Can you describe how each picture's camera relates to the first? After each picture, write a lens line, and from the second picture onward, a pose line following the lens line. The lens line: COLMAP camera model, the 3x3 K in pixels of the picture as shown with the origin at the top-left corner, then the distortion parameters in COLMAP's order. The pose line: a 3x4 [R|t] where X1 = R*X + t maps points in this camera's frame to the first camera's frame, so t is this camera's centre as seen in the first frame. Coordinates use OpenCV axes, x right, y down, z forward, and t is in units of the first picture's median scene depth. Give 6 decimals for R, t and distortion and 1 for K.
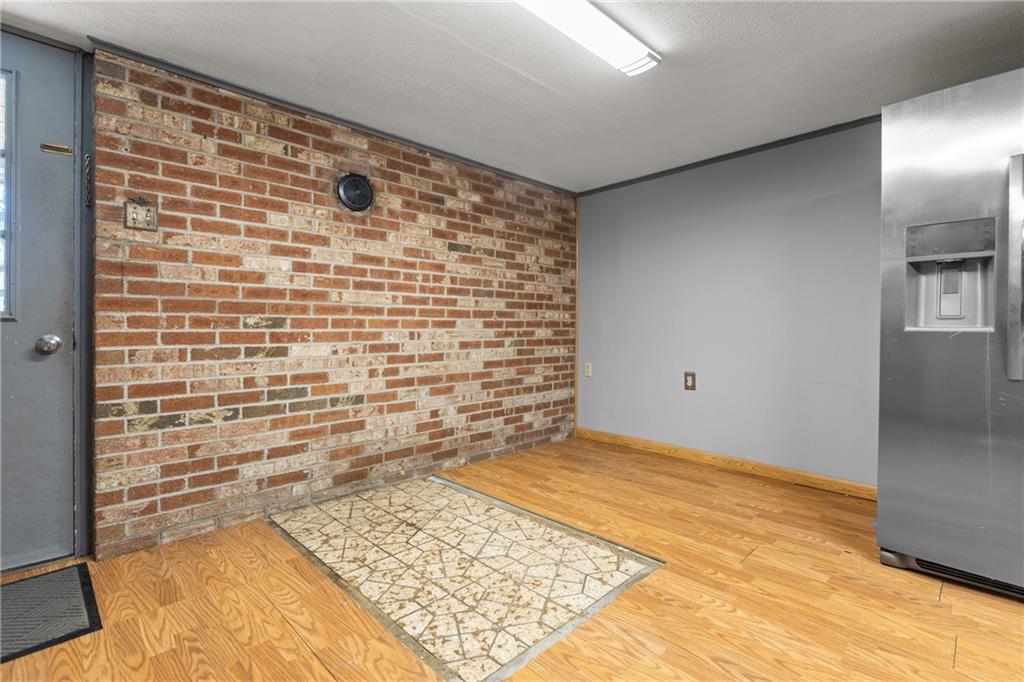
lens RADIAL K [[477.1, 0, 509.6], [0, 477.1, 333.3], [0, 0, 1]] dist [-0.003680, -0.000931]
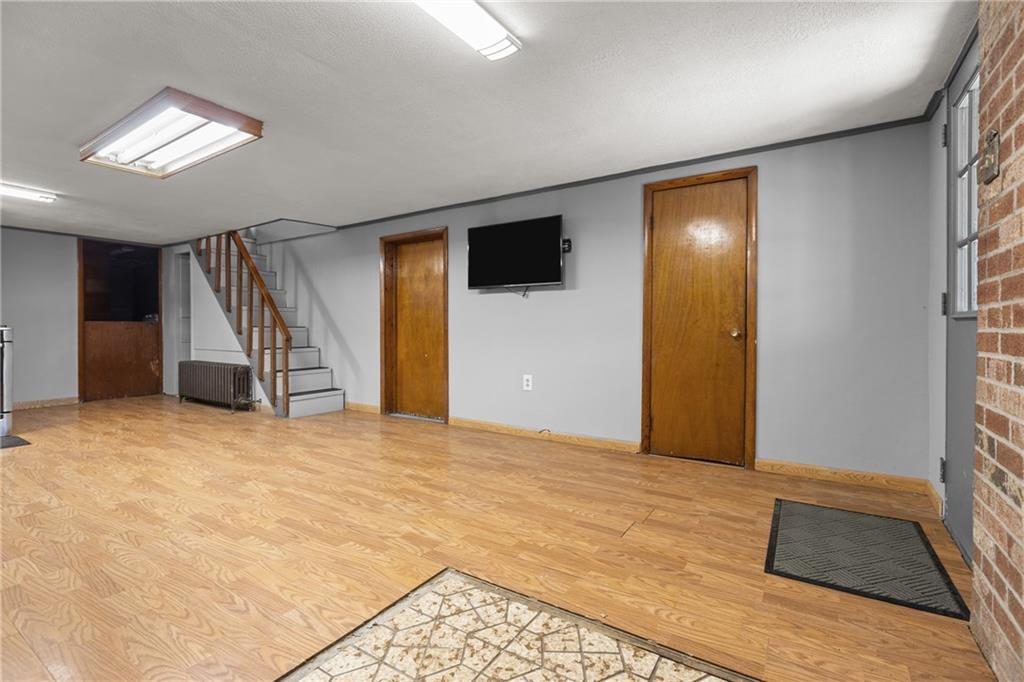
lens RADIAL K [[477.1, 0, 509.6], [0, 477.1, 333.3], [0, 0, 1]] dist [-0.003680, -0.000931]
pose [[-0.978206, 0.001022, -0.207634, 0.036440], [-0.003146, 0.999800, 0.019742, -0.014926], [0.207613, 0.019965, -0.978007, 1.914196]]
